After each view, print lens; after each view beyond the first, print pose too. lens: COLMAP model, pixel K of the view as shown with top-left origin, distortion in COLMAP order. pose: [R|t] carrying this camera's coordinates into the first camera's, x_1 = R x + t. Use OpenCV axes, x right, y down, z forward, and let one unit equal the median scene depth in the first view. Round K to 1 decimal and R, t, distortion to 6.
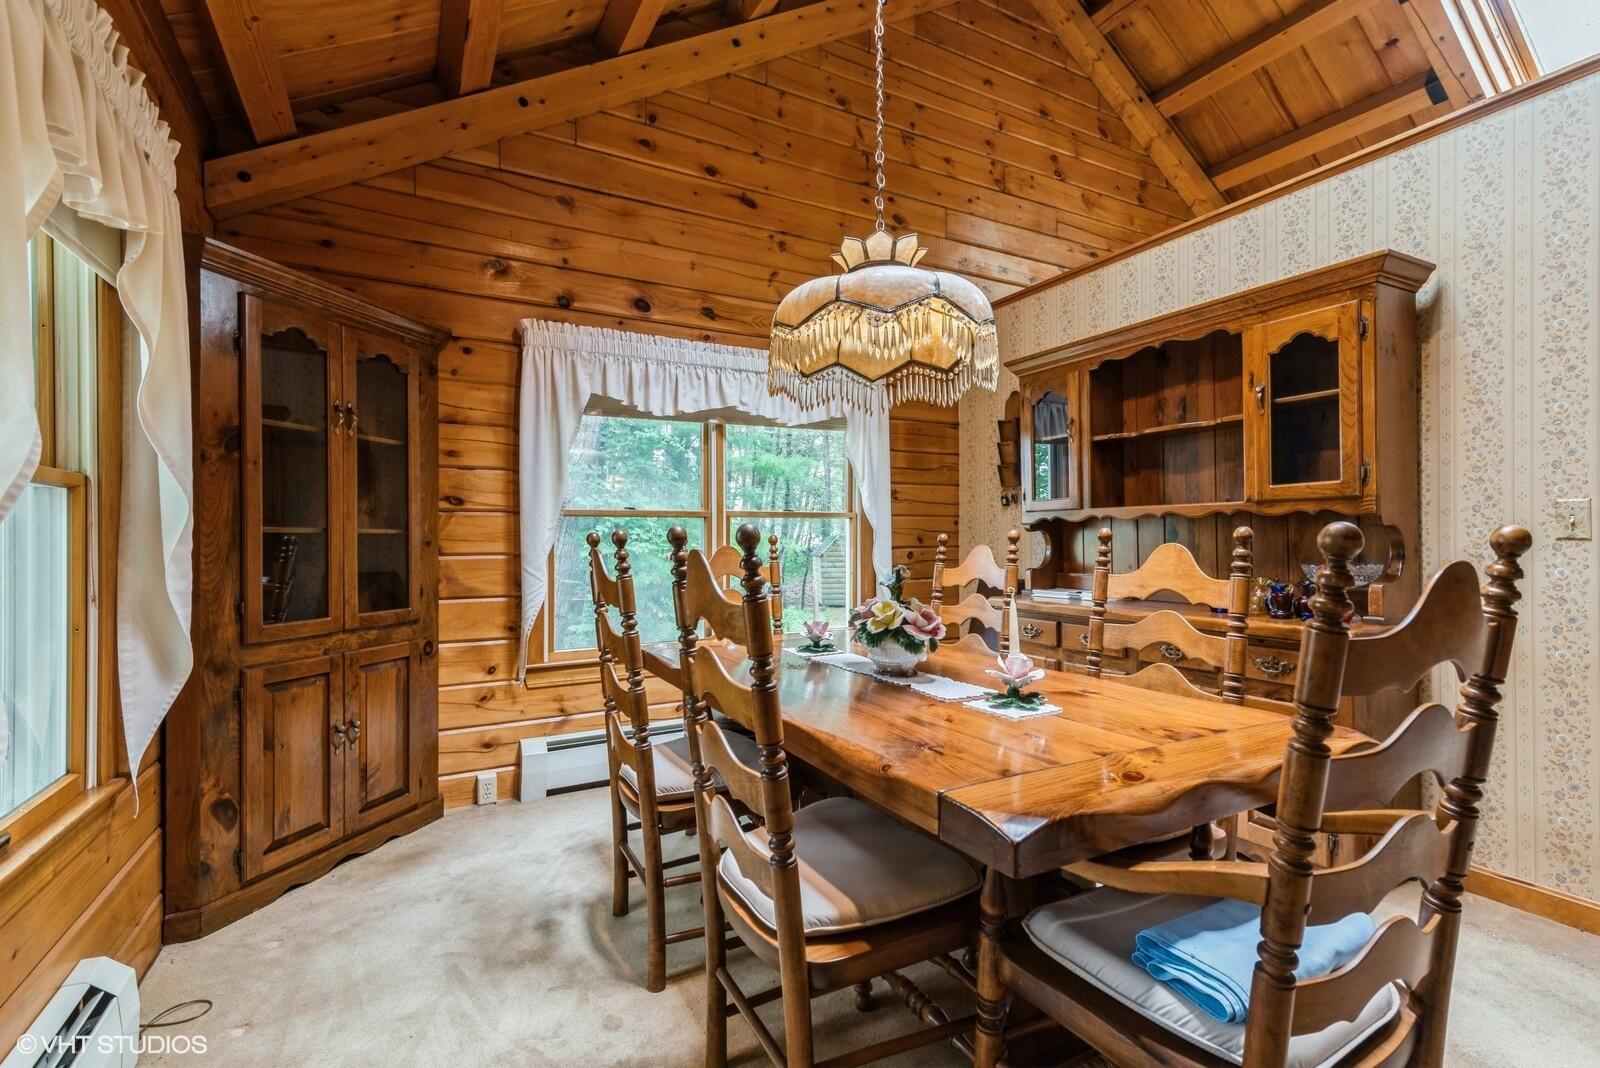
lens RADIAL K [[726.8, 0, 803.8], [0, 726.8, 544.6], [0, 0, 1]] dist [0.015138, -0.001862]
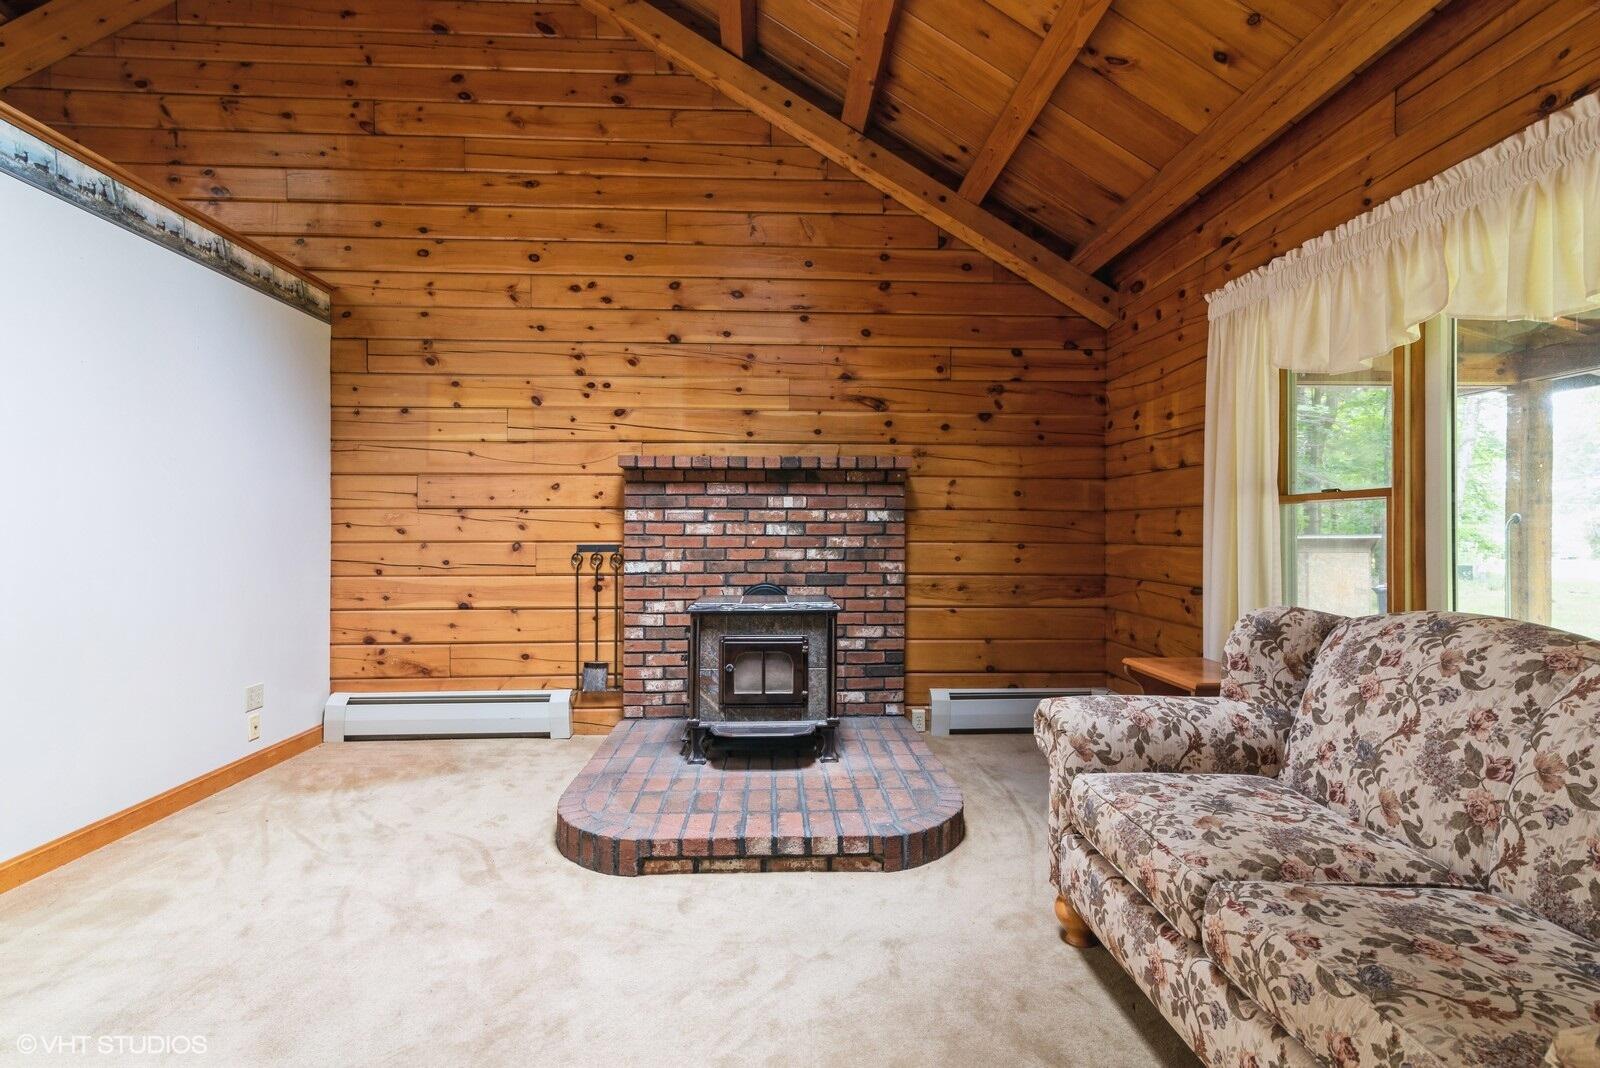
lens RADIAL K [[726.8, 0, 805.8], [0, 726.8, 529.9], [0, 0, 1]] dist [0.015138, -0.001862]
pose [[0.897511, 0.002184, -0.440987, 1.116520], [-0.008009, 0.999904, -0.011347, -0.014200], [0.440920, 0.013716, 0.897442, 0.461709]]
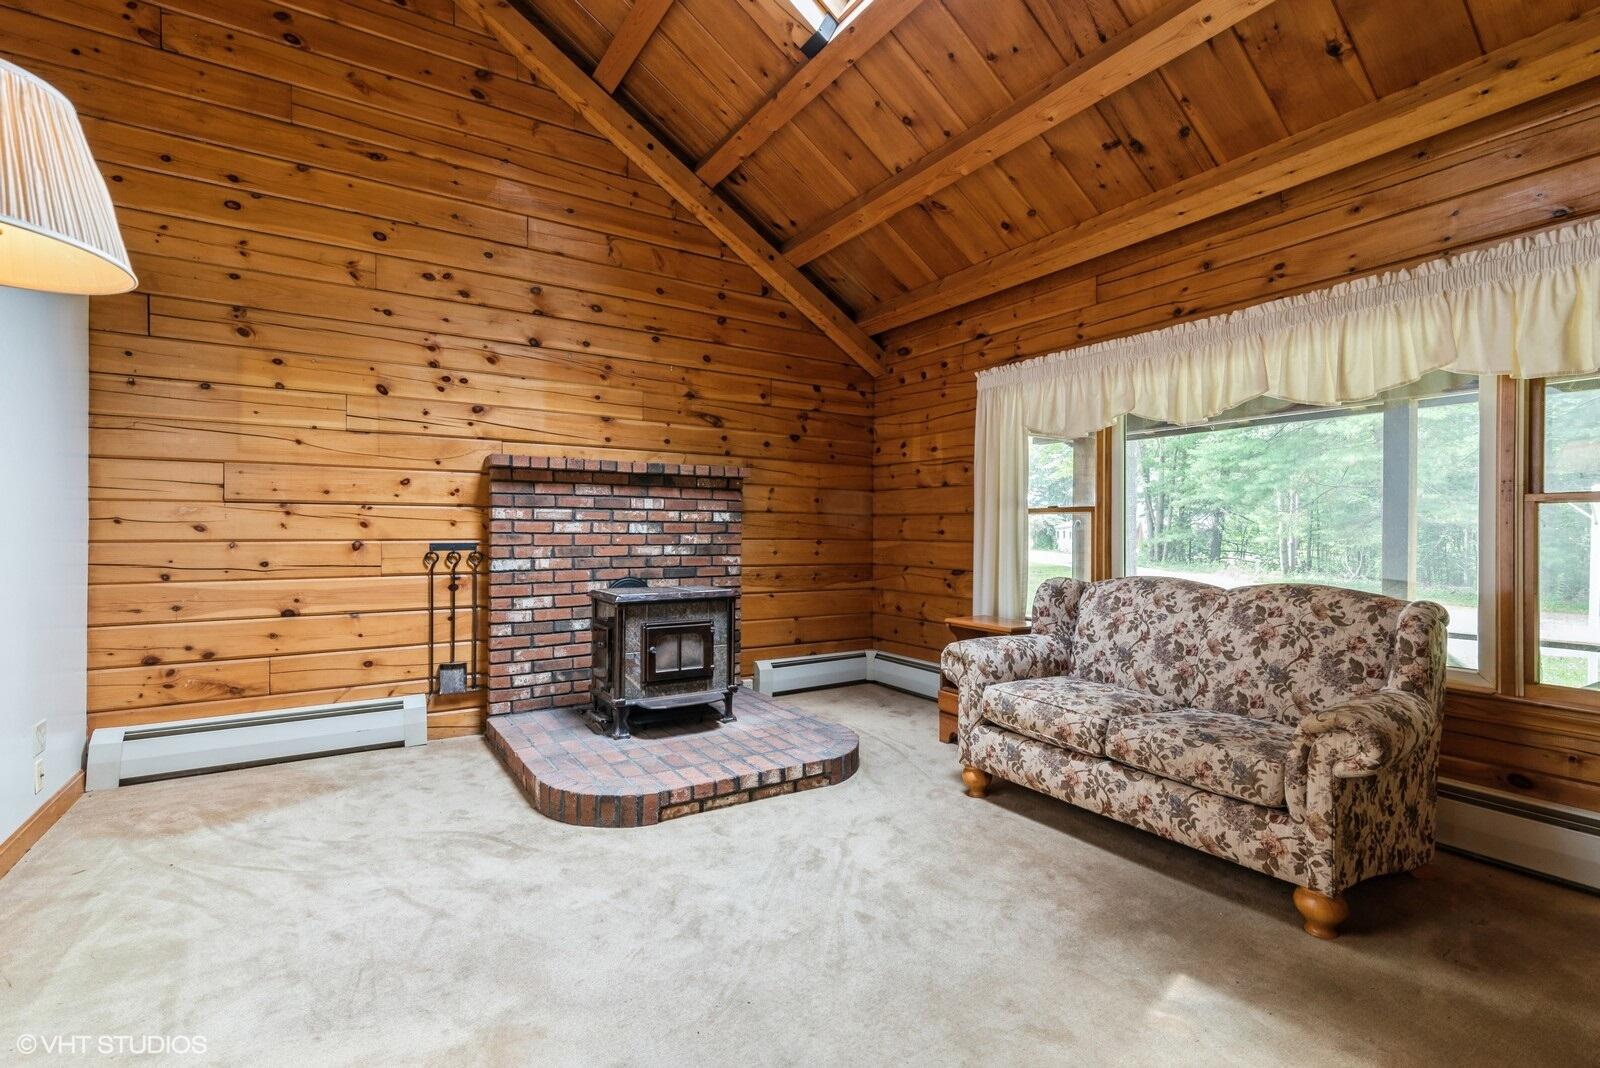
lens RADIAL K [[726.8, 0, 796.5], [0, 726.8, 527.1], [0, 0, 1]] dist [0.015138, -0.001862]
pose [[0.998195, 0.007885, 0.059542, 0.857458], [-0.007024, 0.999868, -0.014654, -0.013095], [-0.059649, 0.014210, 0.998118, 0.257111]]
